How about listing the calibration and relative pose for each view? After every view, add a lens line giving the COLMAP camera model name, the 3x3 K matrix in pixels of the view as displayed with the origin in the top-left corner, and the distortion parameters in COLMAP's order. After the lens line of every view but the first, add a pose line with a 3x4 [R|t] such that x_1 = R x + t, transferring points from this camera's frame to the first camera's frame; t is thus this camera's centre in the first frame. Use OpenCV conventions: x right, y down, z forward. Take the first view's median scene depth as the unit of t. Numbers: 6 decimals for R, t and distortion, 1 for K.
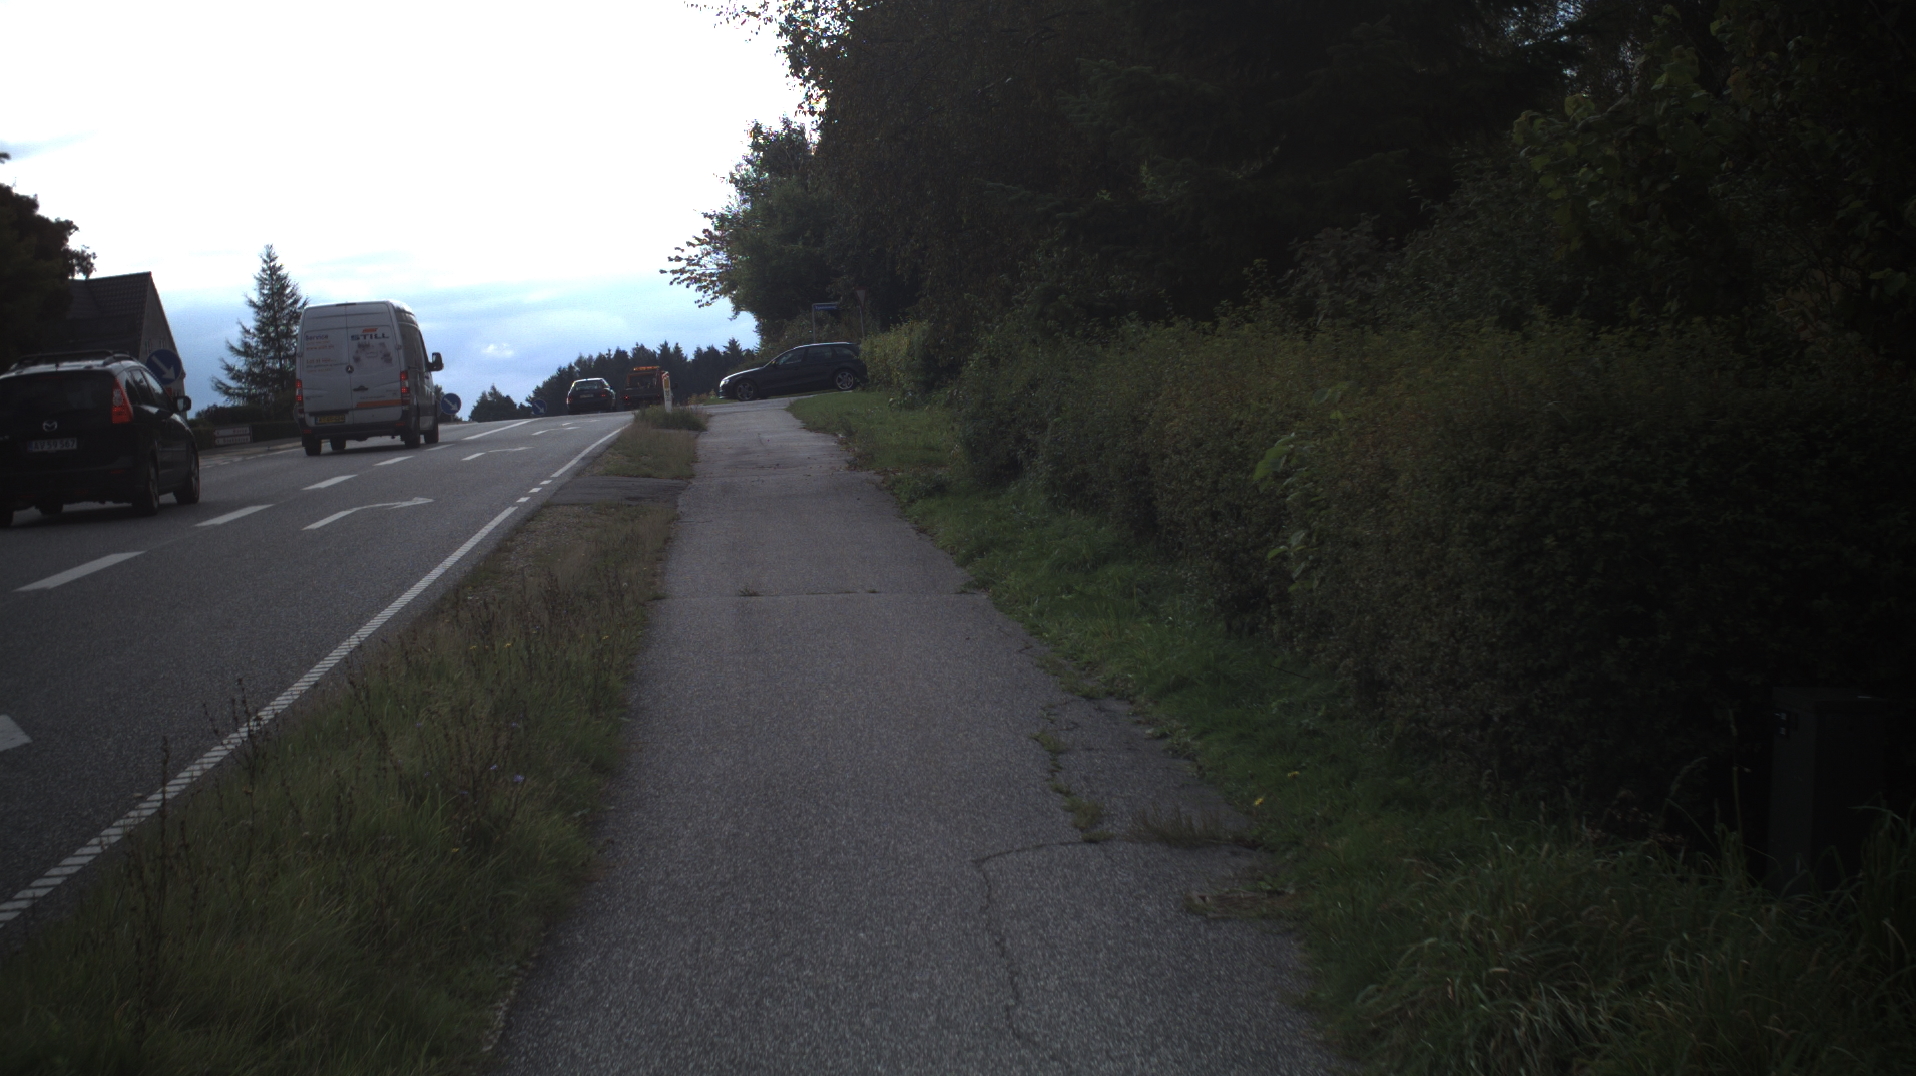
lens RADIAL K [[3346.1, 0, 958.0], [0, 3346.1, 538.0], [0, 0, 1]] dist [-0.230743, 0.080377]
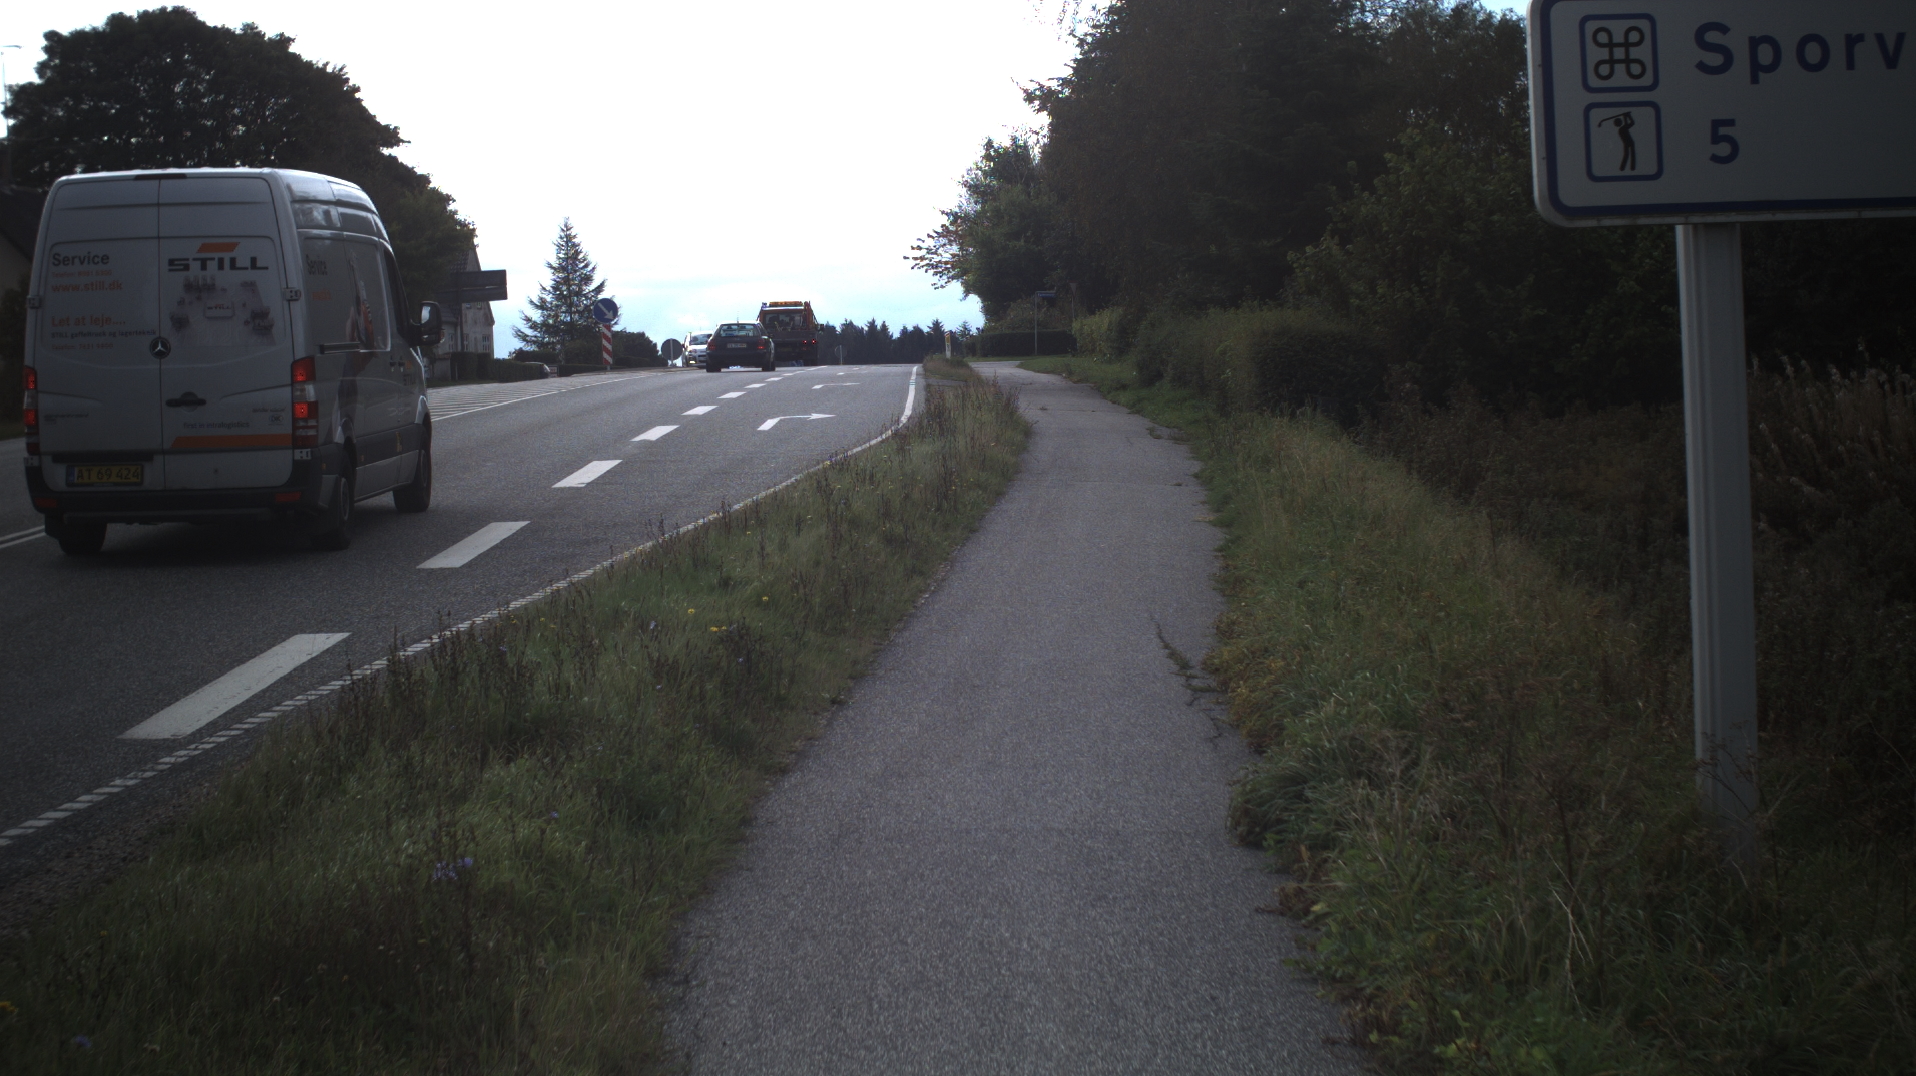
lens RADIAL K [[3346.1, 0, 958.0], [0, 3346.1, 538.0], [0, 0, 1]] dist [-0.230743, 0.080377]
pose [[0.996951, 0.055470, -0.054877, 0.002303], [-0.055291, 0.998459, 0.004781, 0.015258], [0.055057, -0.001732, 0.998482, -0.216975]]
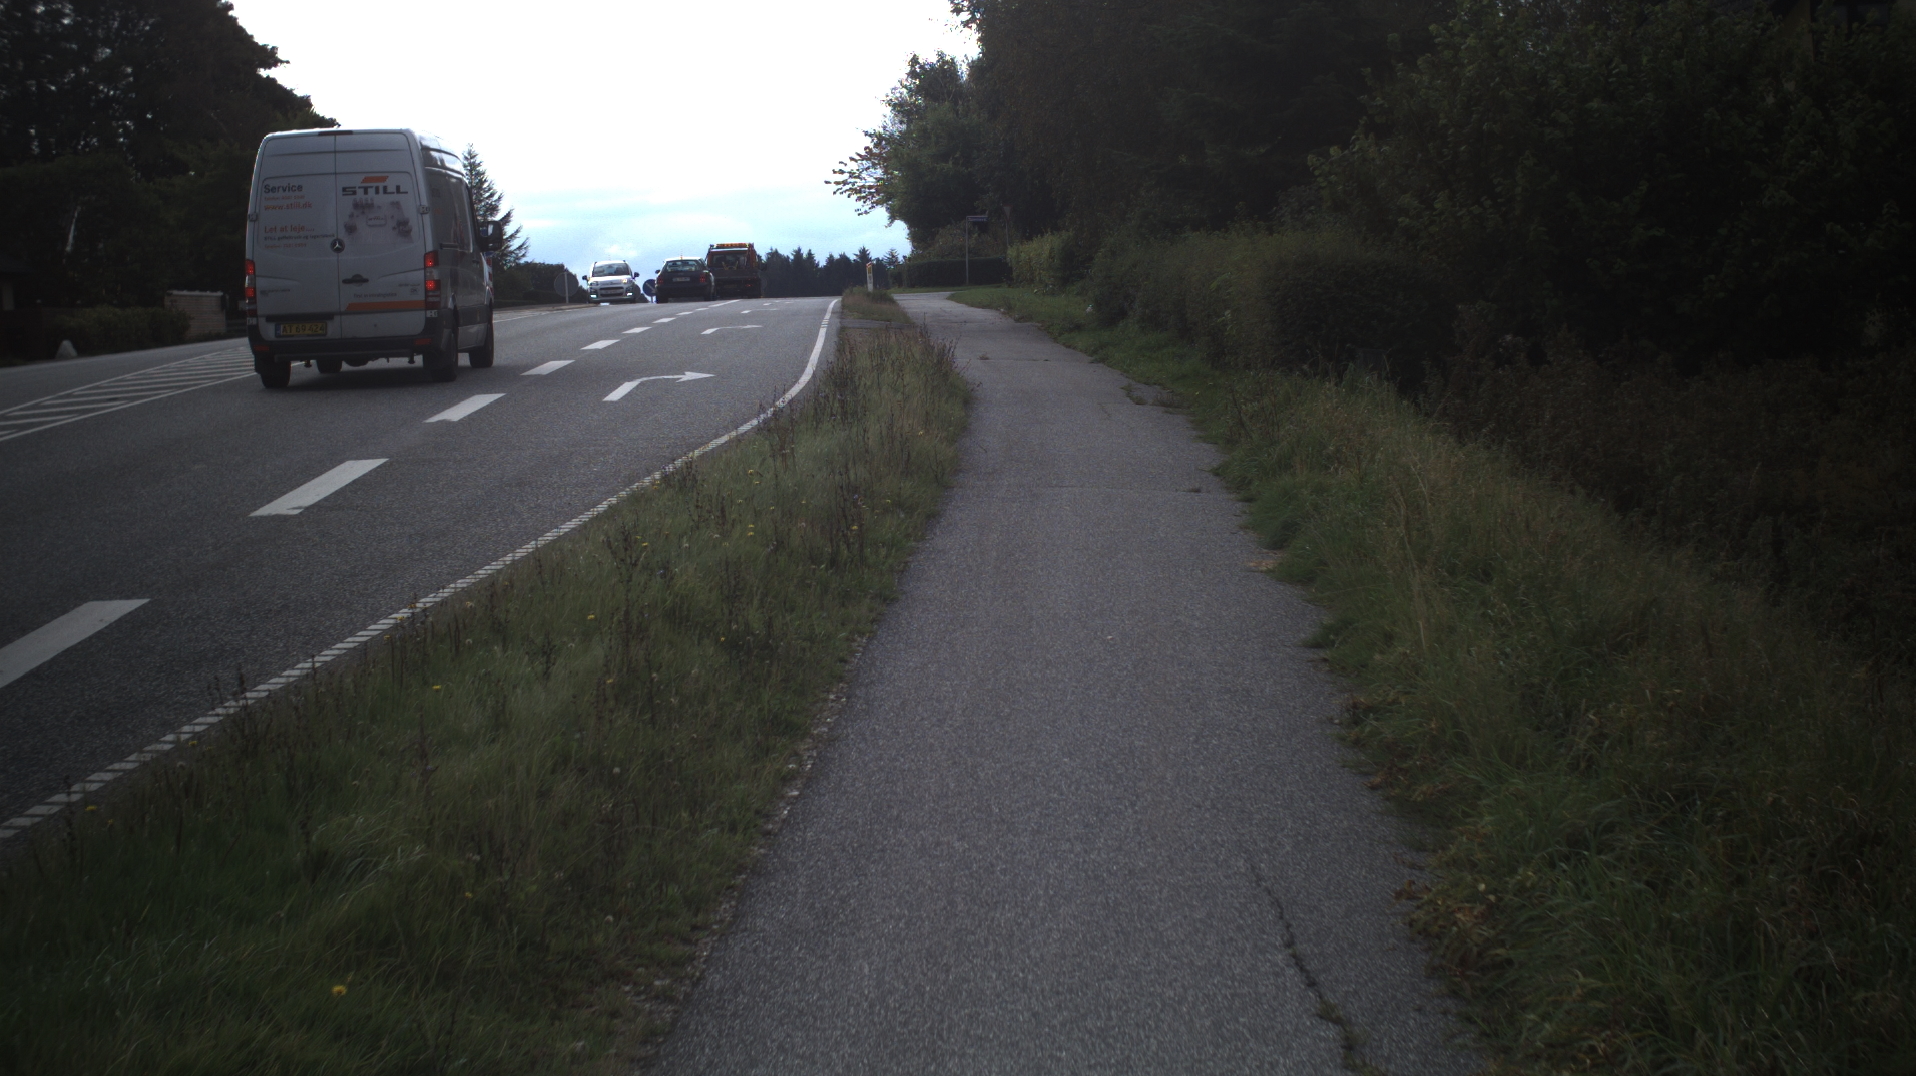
lens RADIAL K [[3346.1, 0, 958.0], [0, 3346.1, 538.0], [0, 0, 1]] dist [-0.230743, 0.080377]
pose [[0.998457, 0.044579, -0.033112, -0.001110], [-0.043743, 0.998716, 0.025552, 0.010671], [0.034208, -0.024065, 0.999125, -0.144464]]
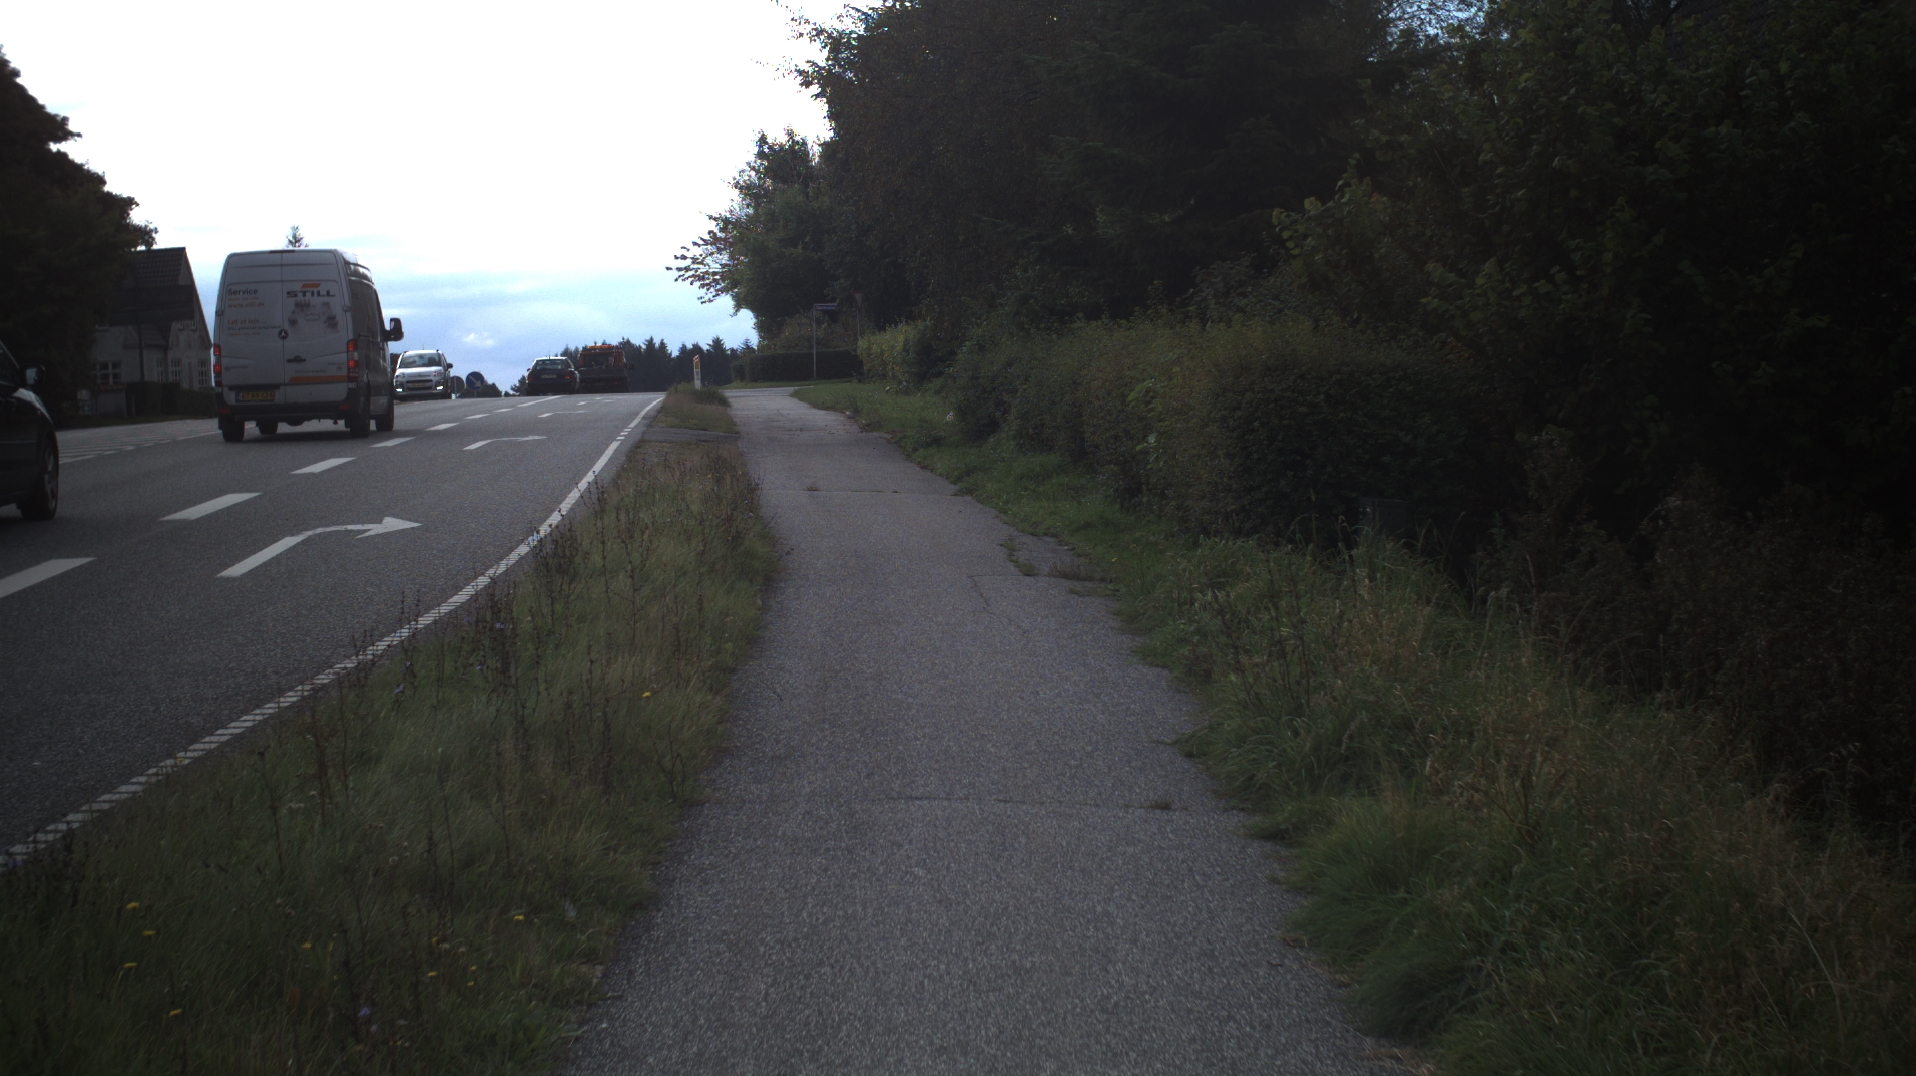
lens RADIAL K [[3346.1, 0, 958.0], [0, 3346.1, 538.0], [0, 0, 1]] dist [-0.230743, 0.080377]
pose [[0.998995, 0.044018, 0.008426, -0.001358], [-0.043993, 0.999027, -0.003112, 0.005874], [-0.008554, 0.002738, 0.999960, -0.072122]]
